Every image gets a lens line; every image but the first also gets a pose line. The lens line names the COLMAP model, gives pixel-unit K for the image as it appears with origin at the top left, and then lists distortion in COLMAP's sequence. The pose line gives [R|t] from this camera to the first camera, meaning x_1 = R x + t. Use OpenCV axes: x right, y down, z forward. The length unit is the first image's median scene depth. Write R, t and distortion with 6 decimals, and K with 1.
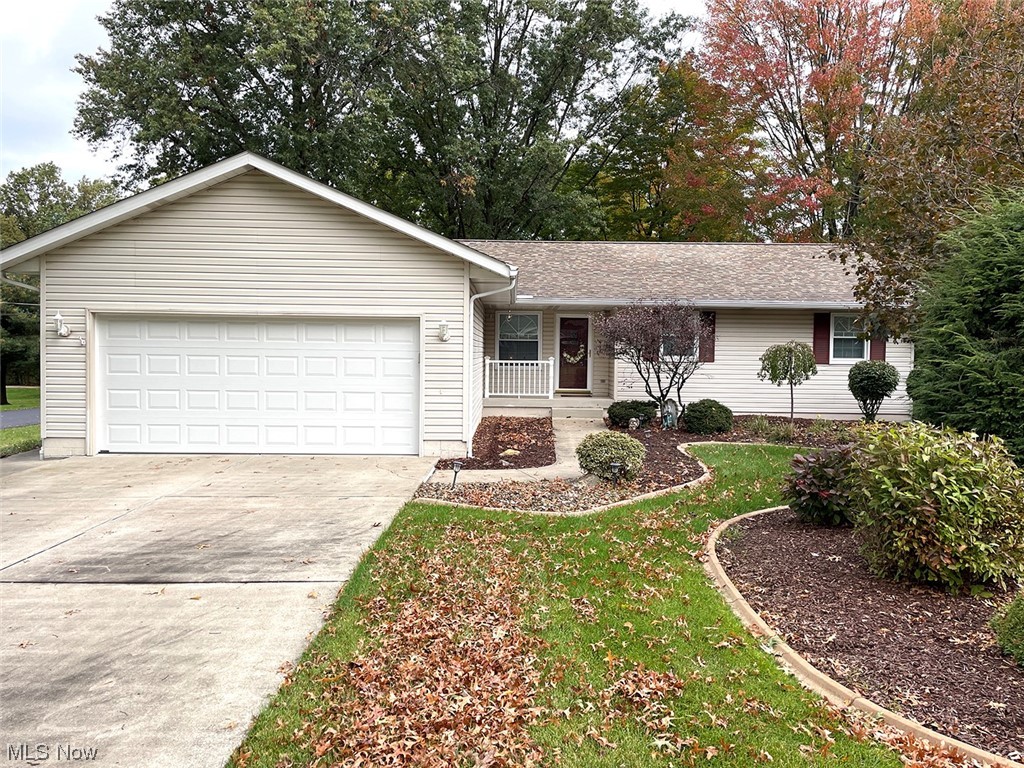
lens RADIAL K [[771.1, 0, 516.0], [0, 771.1, 381.0], [0, 0, 1]] dist [0.107827, -0.144086]
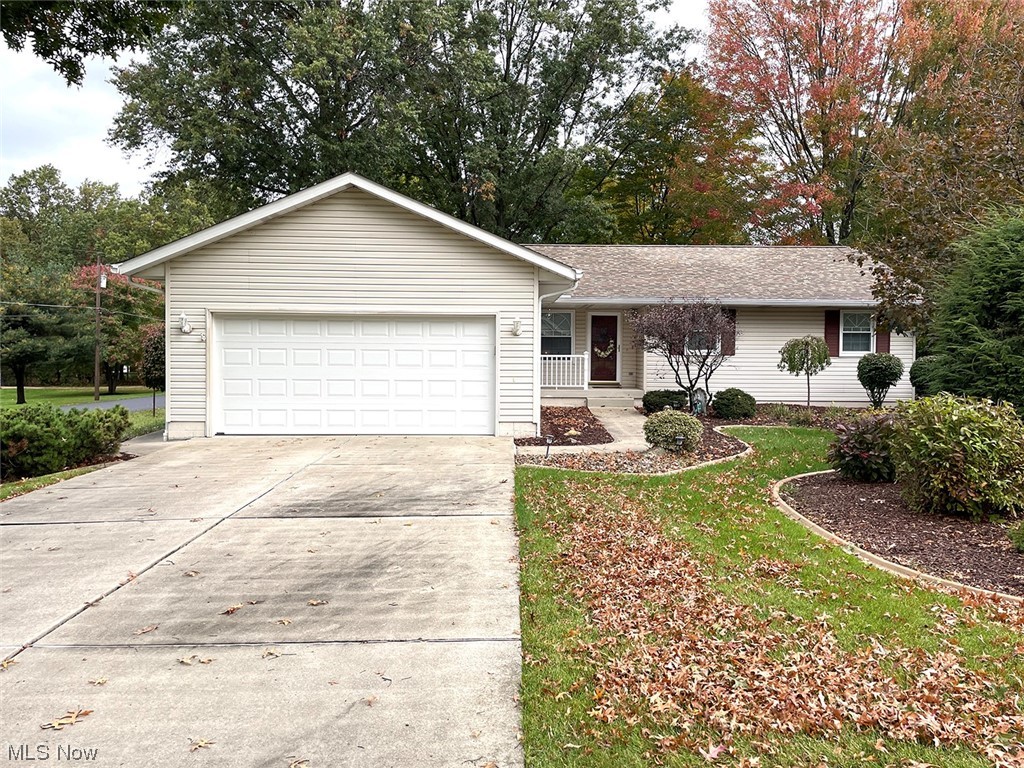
lens RADIAL K [[771.1, 0, 516.0], [0, 771.1, 381.0], [0, 0, 1]] dist [0.107827, -0.144086]
pose [[0.999859, -0.005465, 0.015887, -0.073759], [0.005462, 0.999985, 0.000211, 0.010176], [-0.015888, -0.000124, 0.999874, -0.095959]]
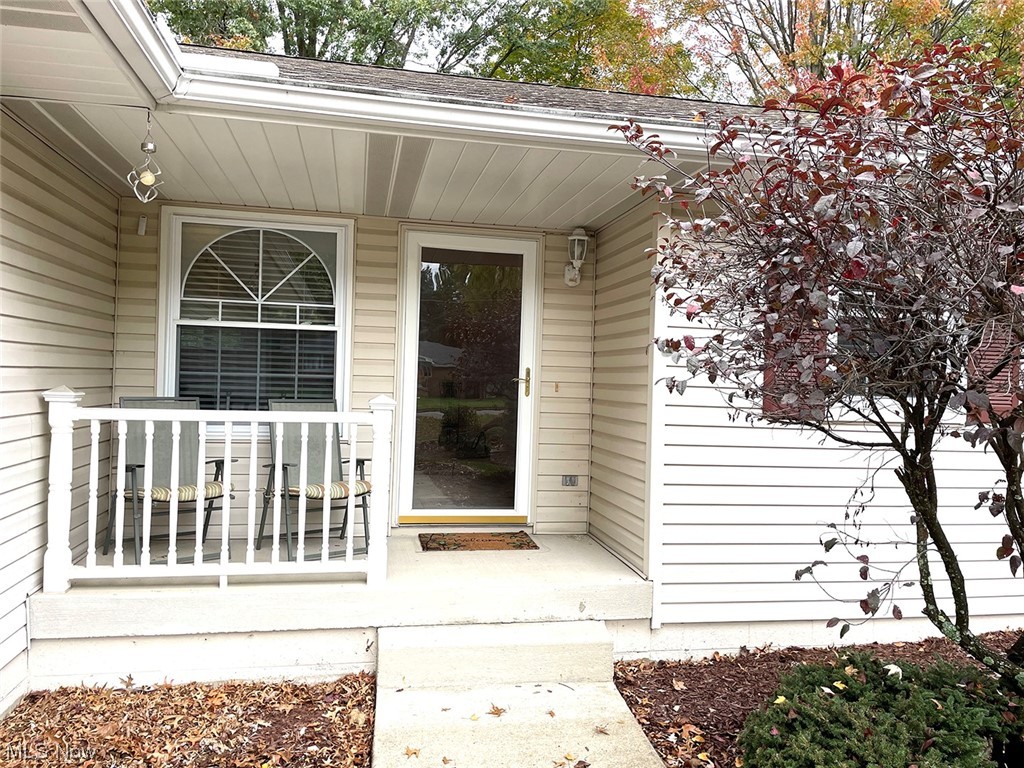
lens RADIAL K [[771.1, 0, 516.0], [0, 771.1, 381.0], [0, 0, 1]] dist [0.107827, -0.144086]
pose [[0.983731, 0.023543, 0.178098, 0.046310], [-0.020239, 0.999588, -0.020346, -0.033240], [-0.178504, 0.016410, 0.983802, 0.802062]]
